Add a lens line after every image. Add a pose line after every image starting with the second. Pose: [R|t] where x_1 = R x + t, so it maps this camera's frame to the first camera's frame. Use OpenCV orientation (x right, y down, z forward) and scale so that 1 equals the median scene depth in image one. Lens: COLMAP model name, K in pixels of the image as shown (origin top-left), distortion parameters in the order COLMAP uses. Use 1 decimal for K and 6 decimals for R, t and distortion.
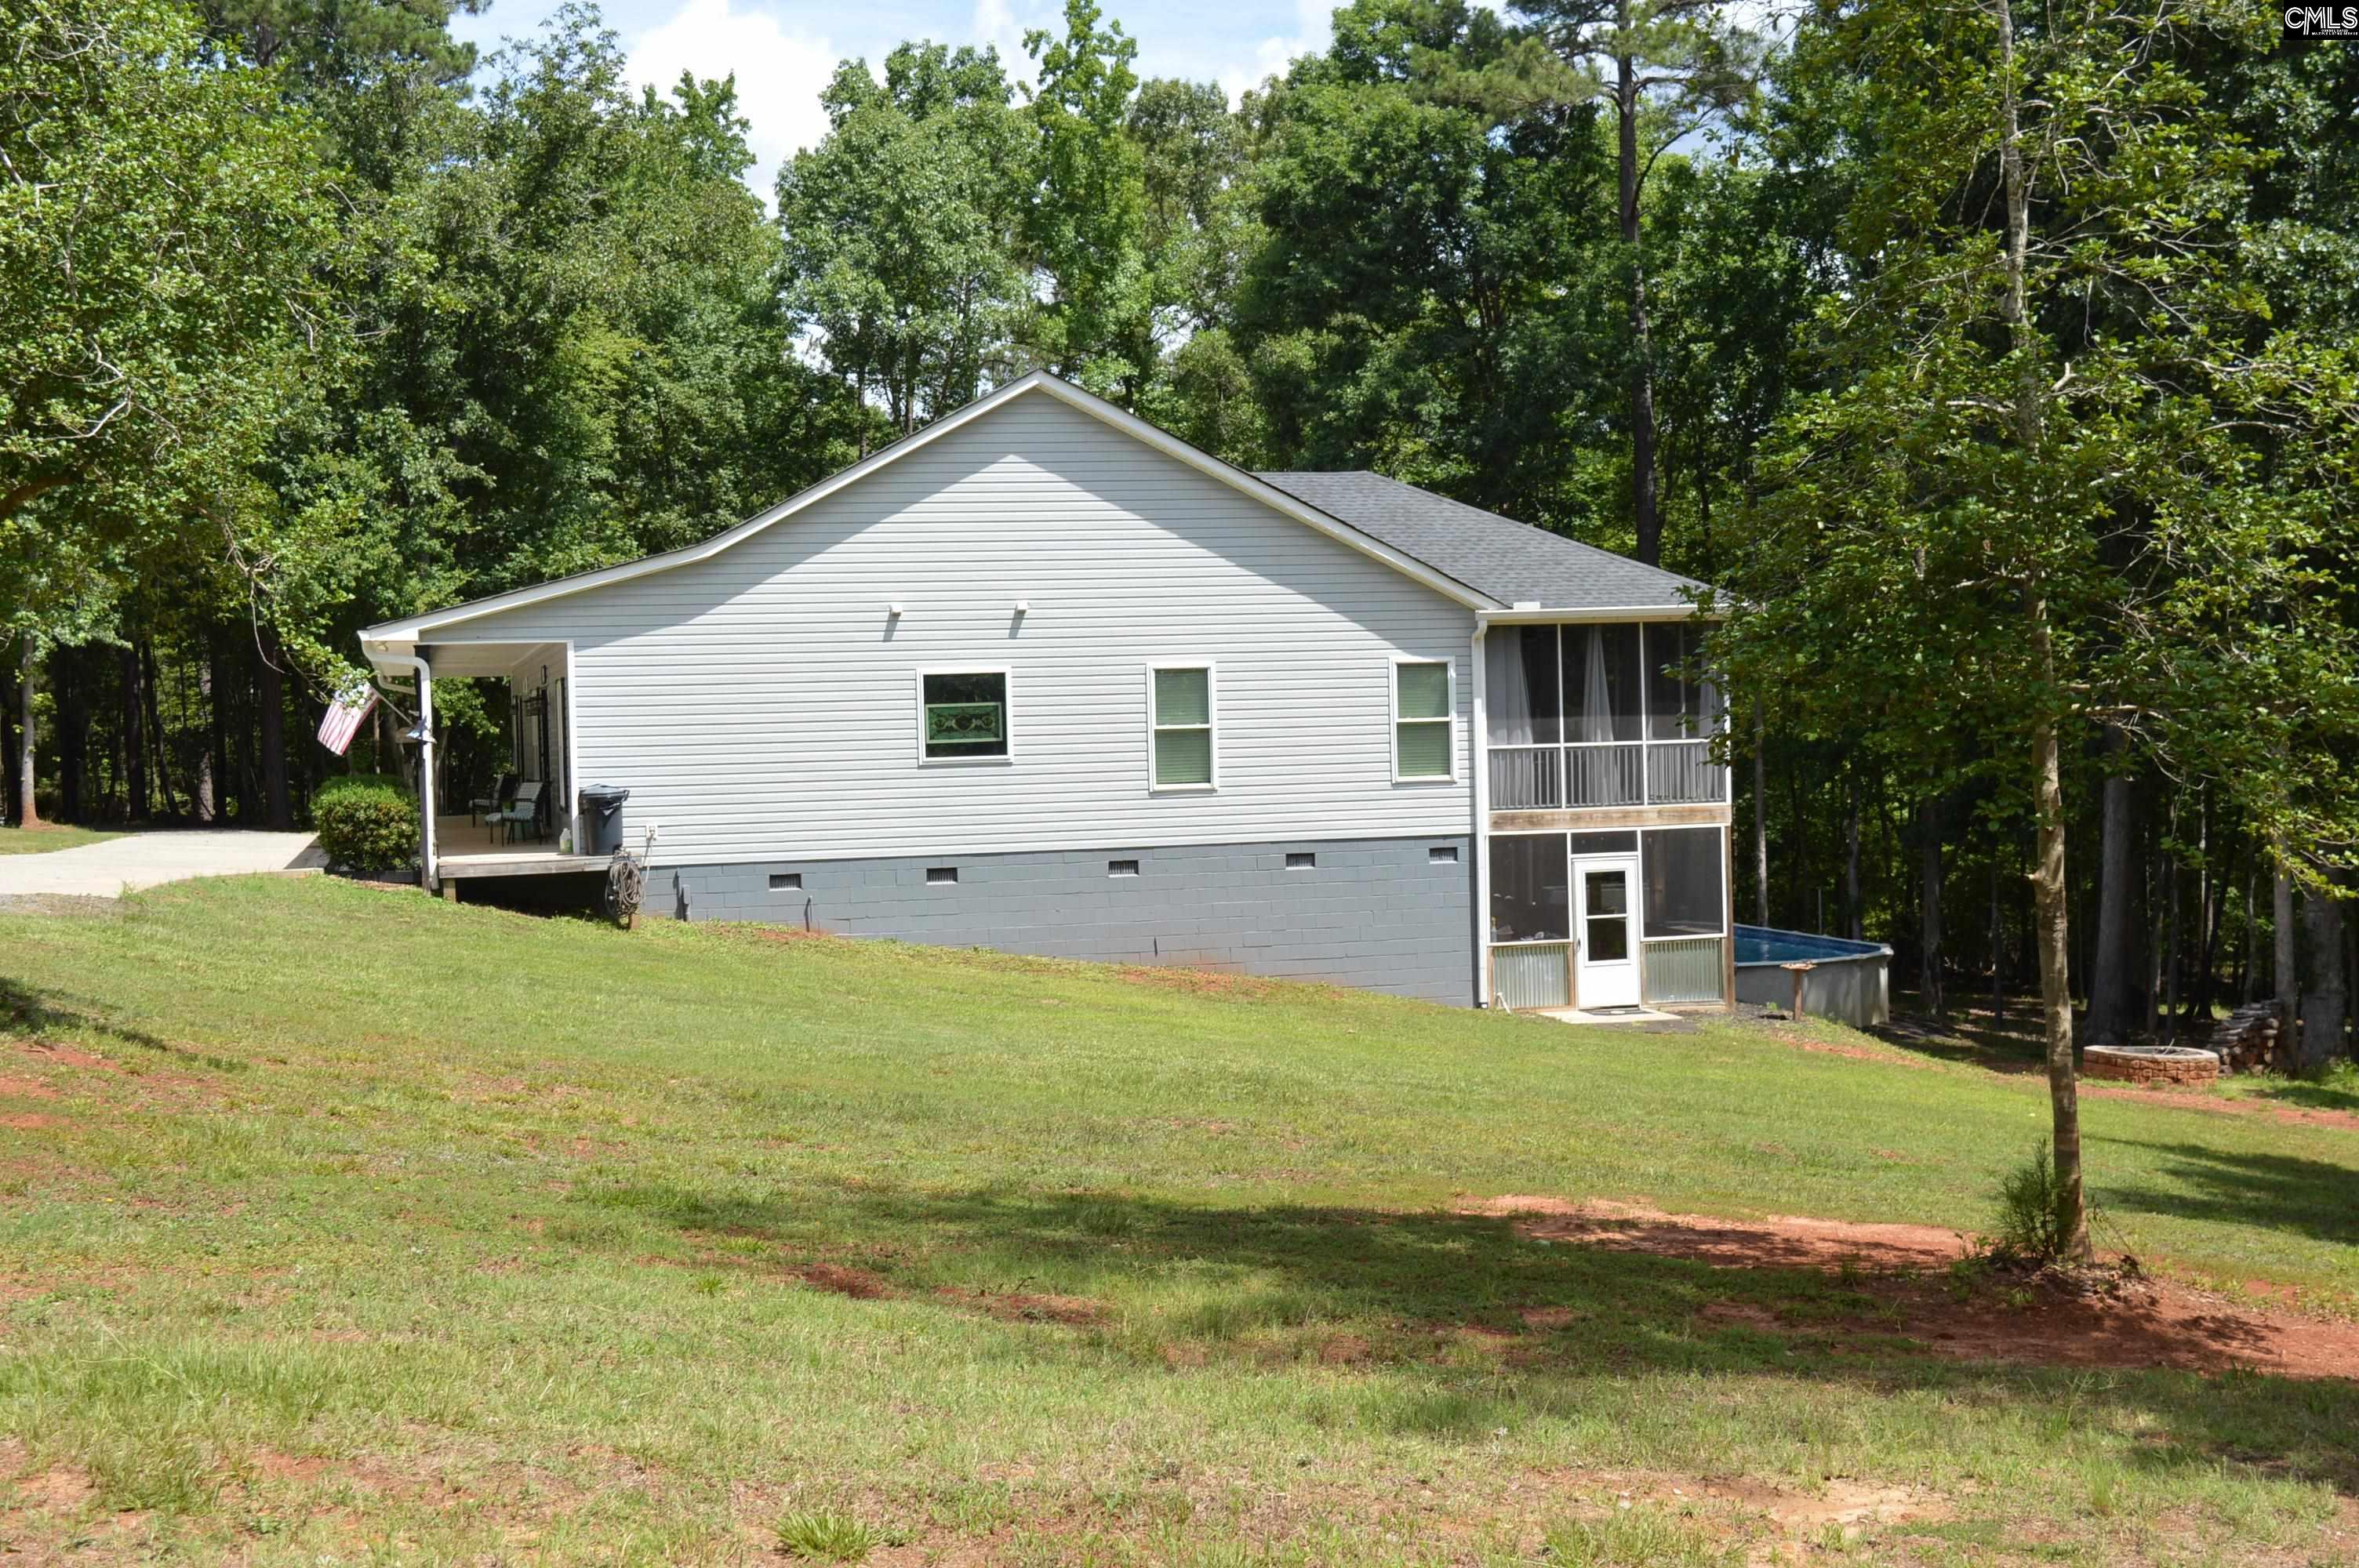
lens RADIAL K [[2914.7, 0, 1179.5], [0, 2914.7, 784.0], [0, 0, 1]] dist [-0.047184, -0.034658]
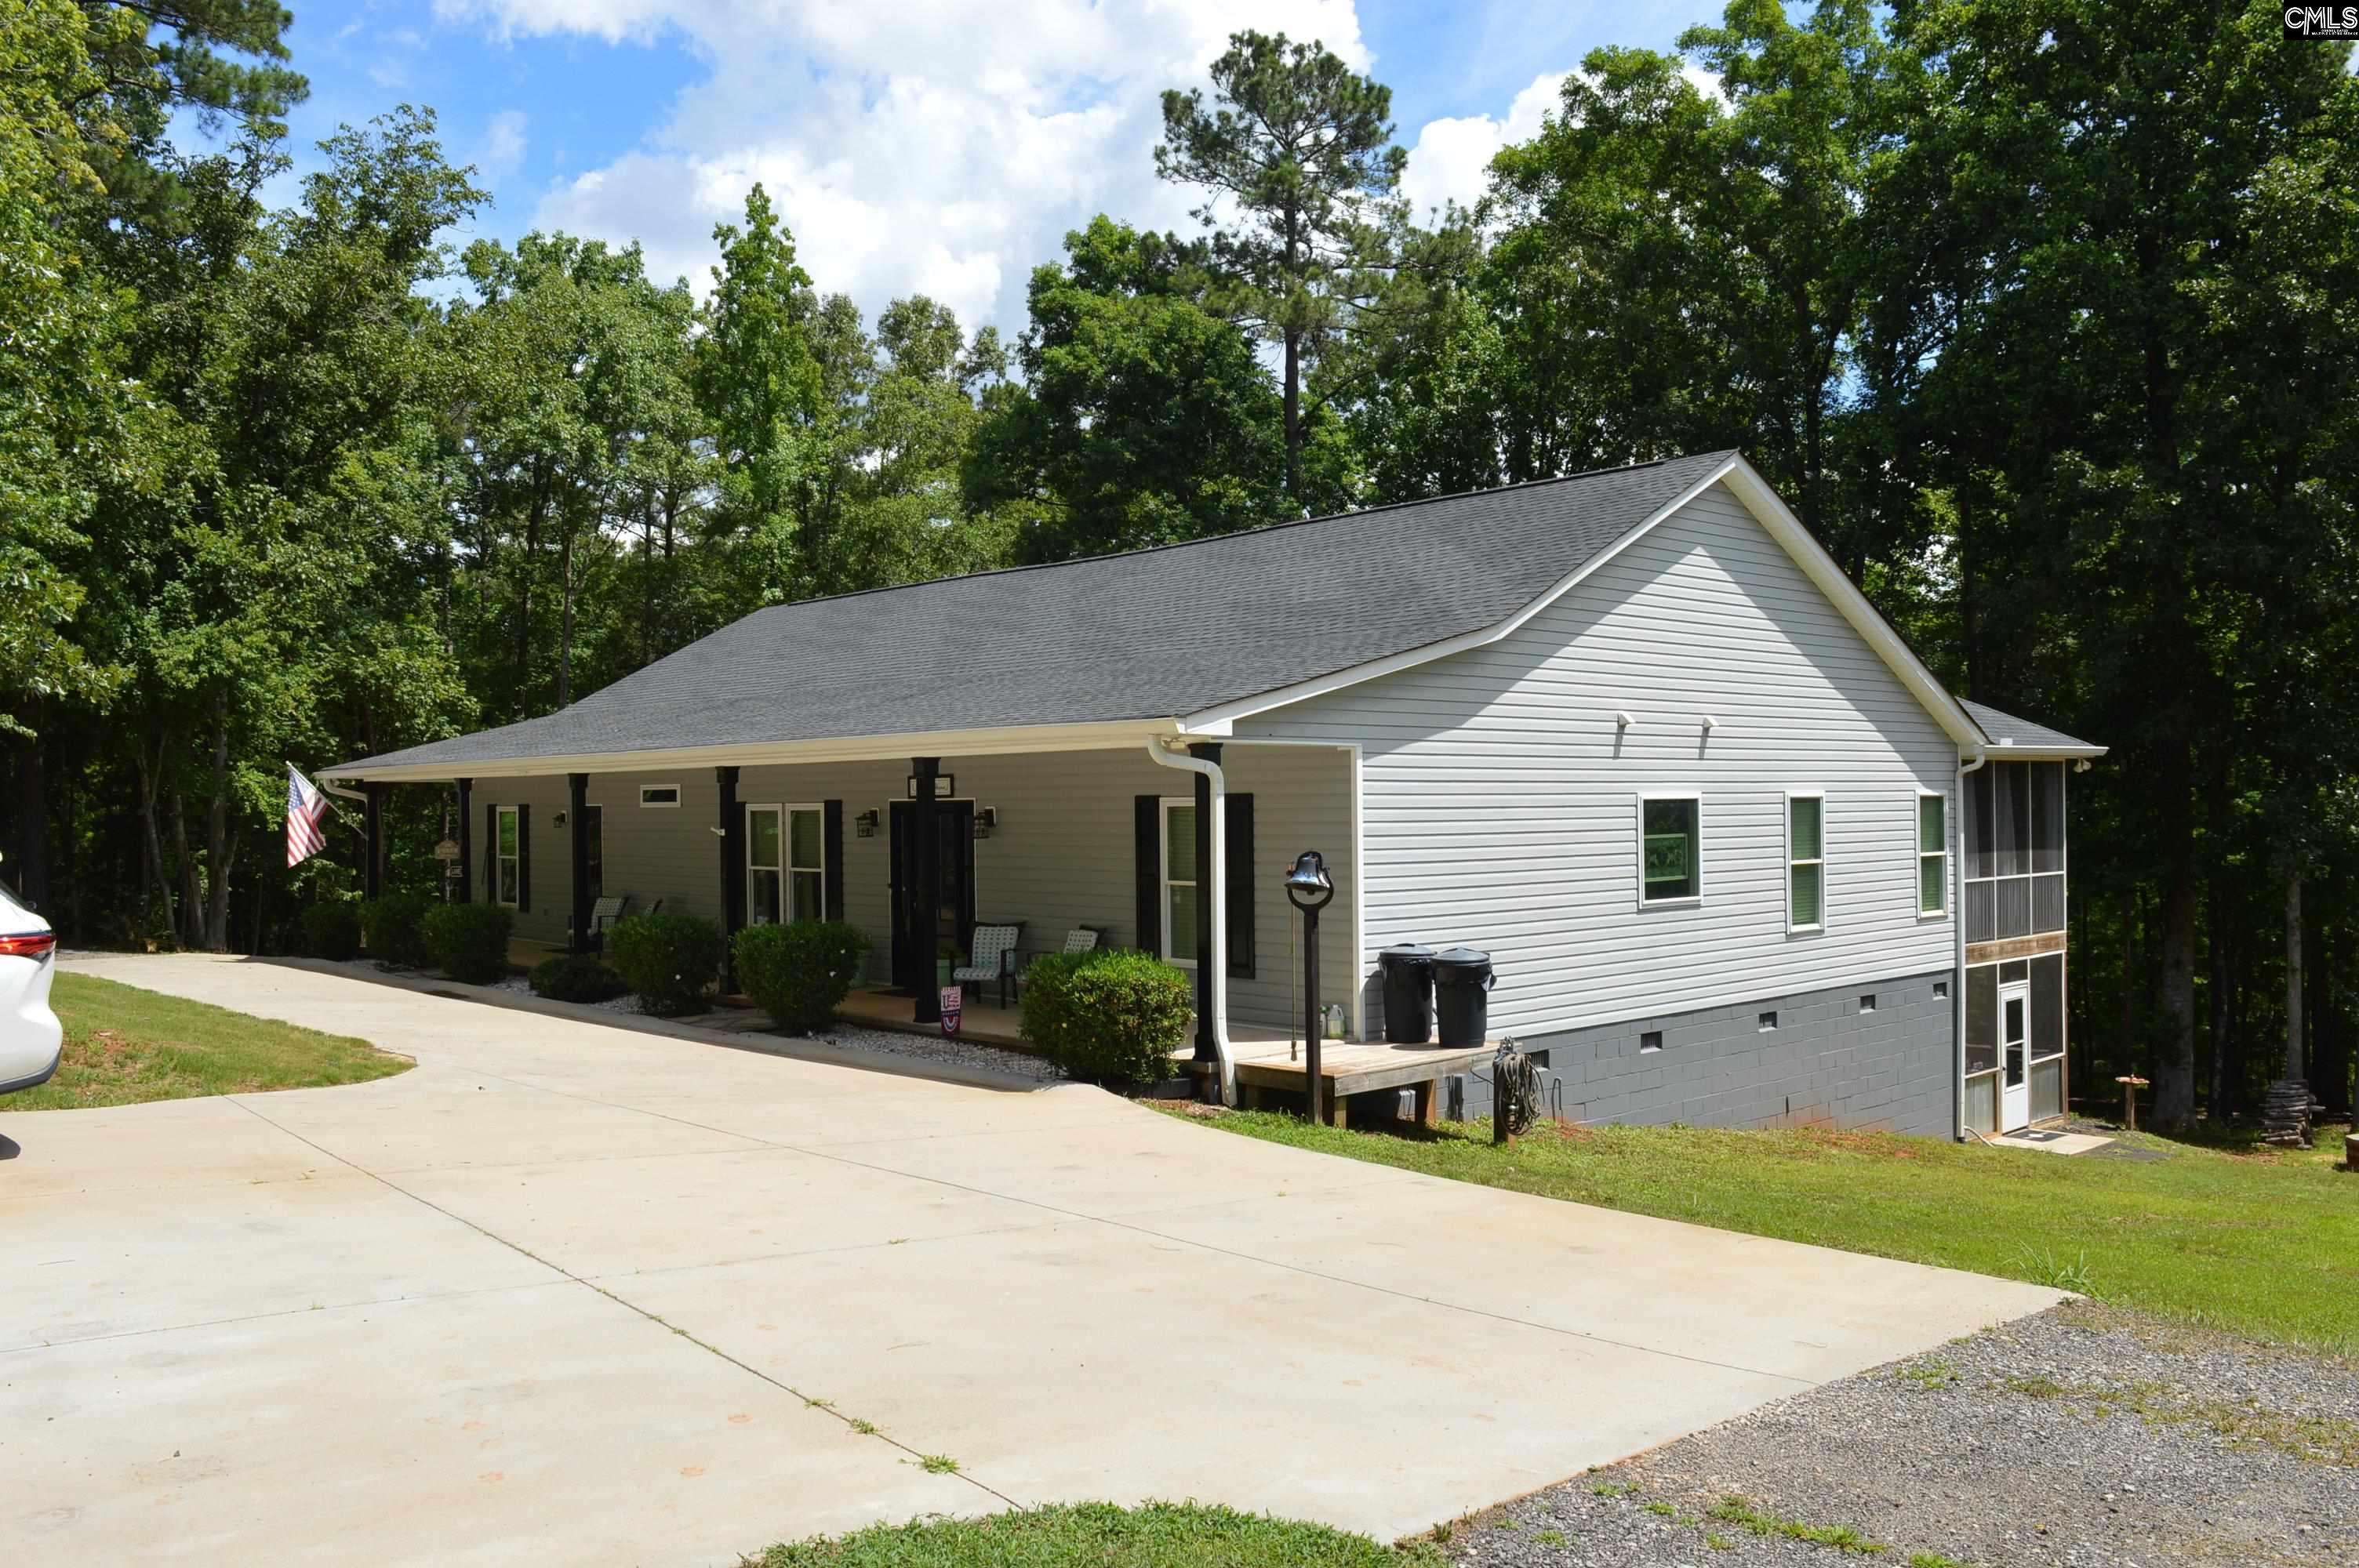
lens RADIAL K [[1856.4, 0, 1184.2], [0, 1856.4, 778.1], [0, 0, 1]] dist [-0.089055, 0.014609]
pose [[0.887724, 0.024474, 0.459725, -0.422466], [-0.003000, 0.998872, -0.047382, -0.017457], [-0.460366, 0.040683, 0.886796, 0.564927]]
